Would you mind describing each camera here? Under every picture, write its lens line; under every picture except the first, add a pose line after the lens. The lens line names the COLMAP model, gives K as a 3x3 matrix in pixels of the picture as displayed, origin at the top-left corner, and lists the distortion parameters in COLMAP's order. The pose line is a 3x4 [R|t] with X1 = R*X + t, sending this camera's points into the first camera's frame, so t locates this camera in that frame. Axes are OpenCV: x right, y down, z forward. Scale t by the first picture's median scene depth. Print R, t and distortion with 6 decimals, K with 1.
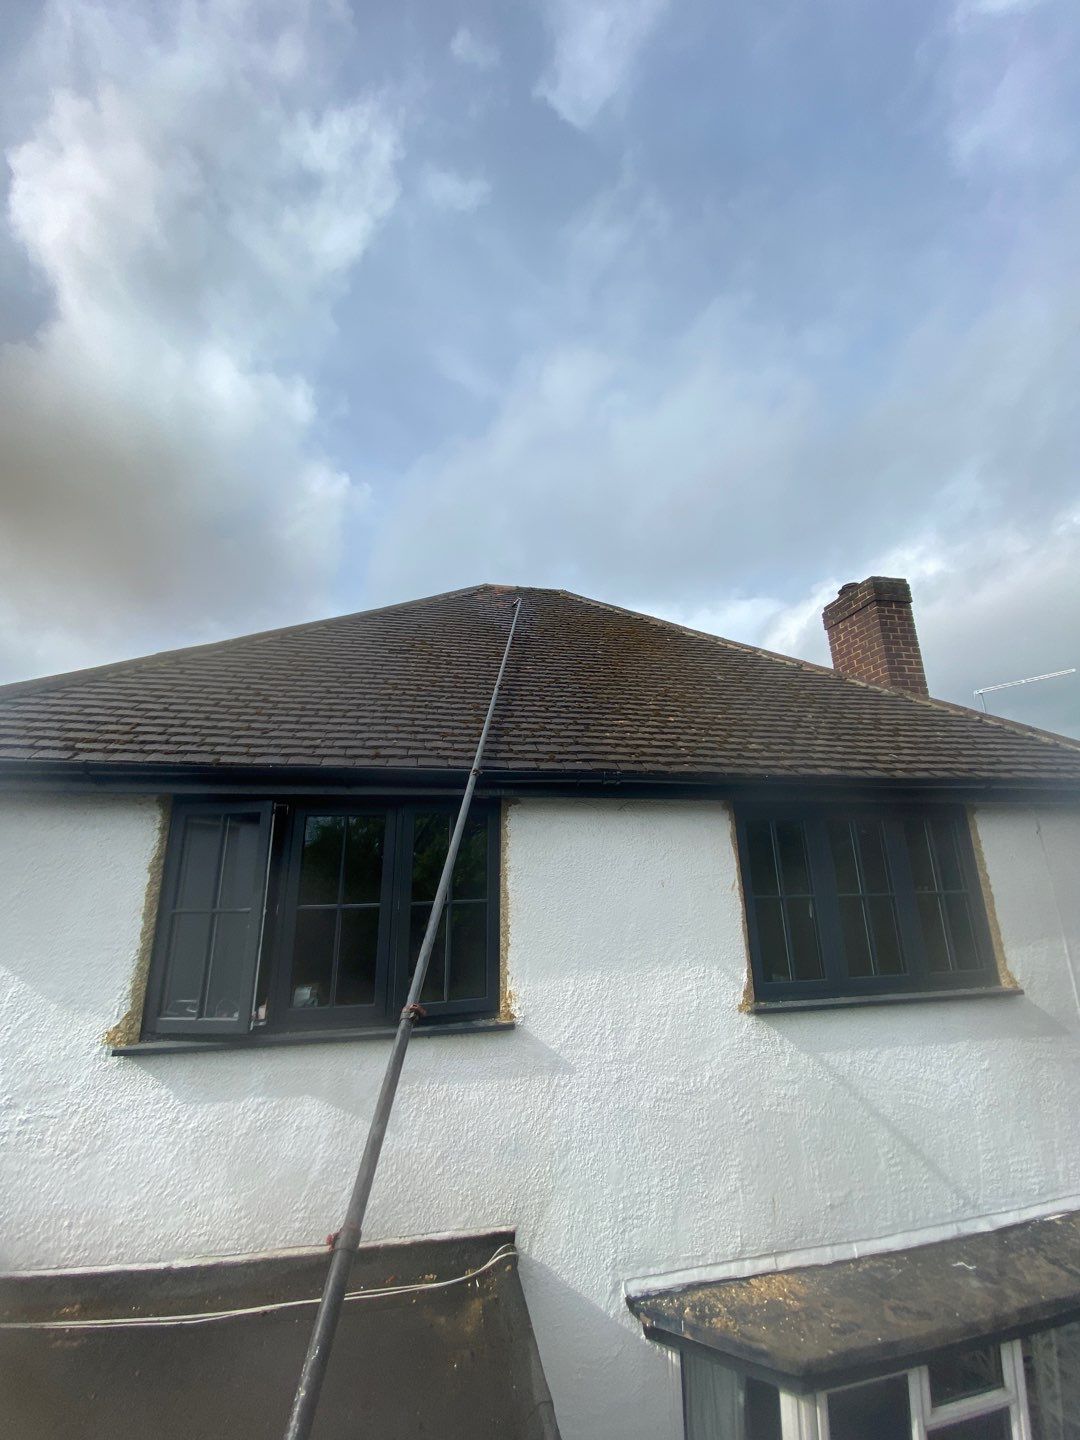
lens RADIAL K [[582.9, 0, 537.8], [0, 582.9, 714.6], [0, 0, 1]] dist [0.019737, -0.019019]
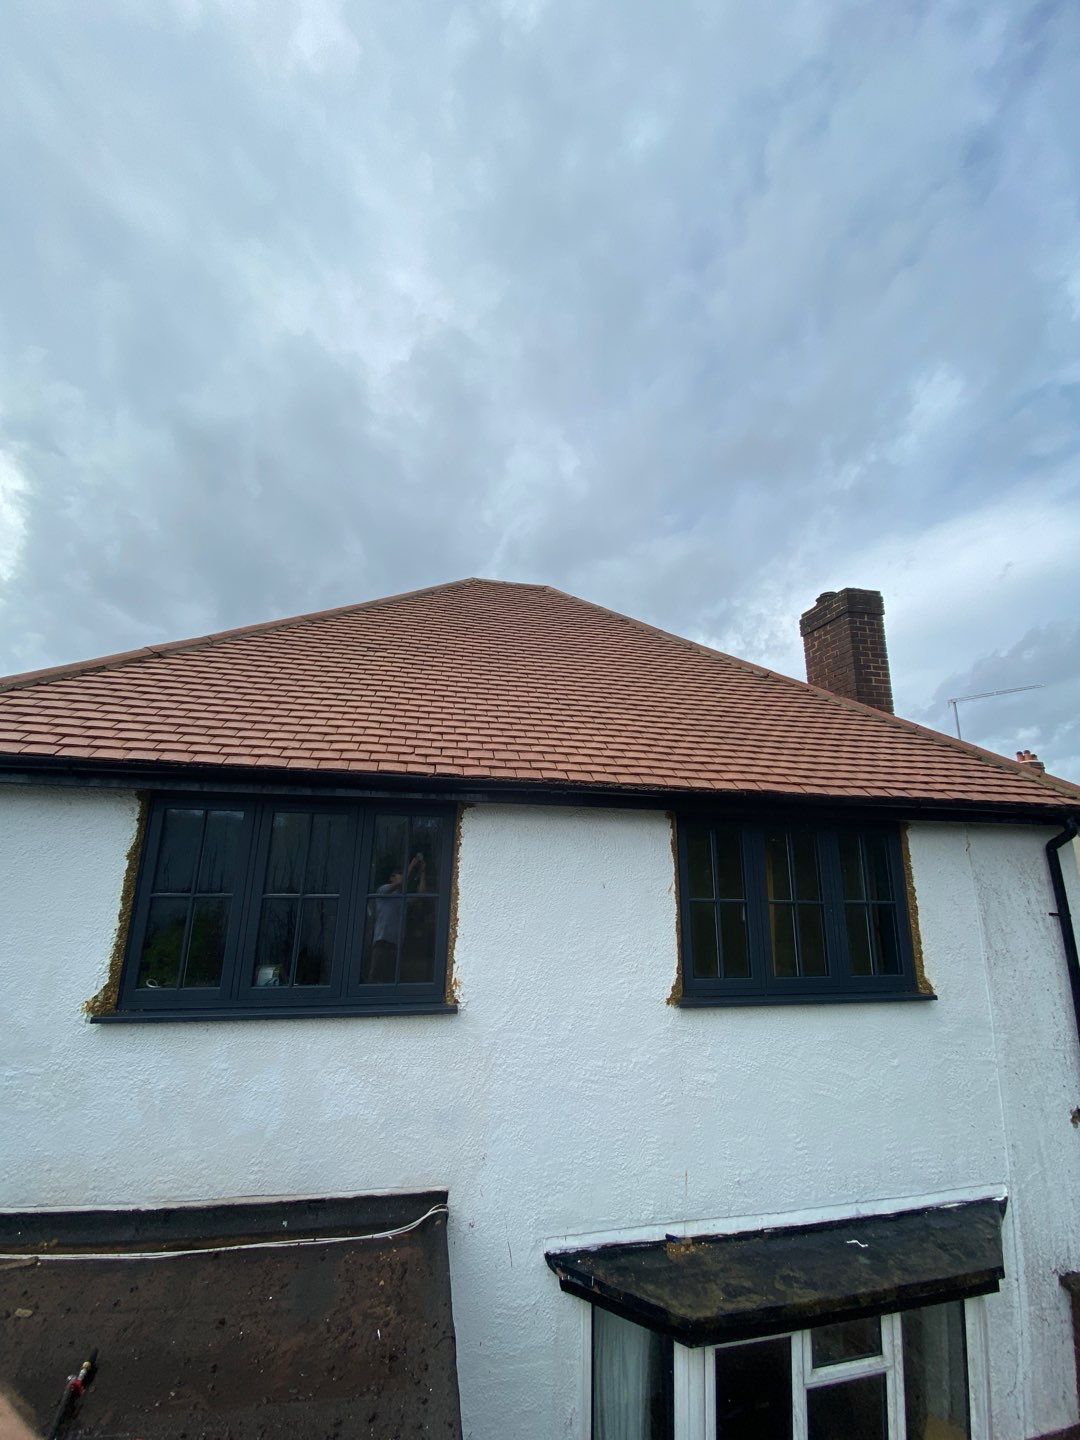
lens RADIAL K [[582.9, 0, 537.8], [0, 582.9, 714.6], [0, 0, 1]] dist [0.019737, -0.019019]
pose [[0.999215, 0.039067, -0.006595, 0.095132], [-0.038769, 0.998431, 0.040391, -0.071524], [0.008163, -0.040104, 0.999162, -0.073839]]
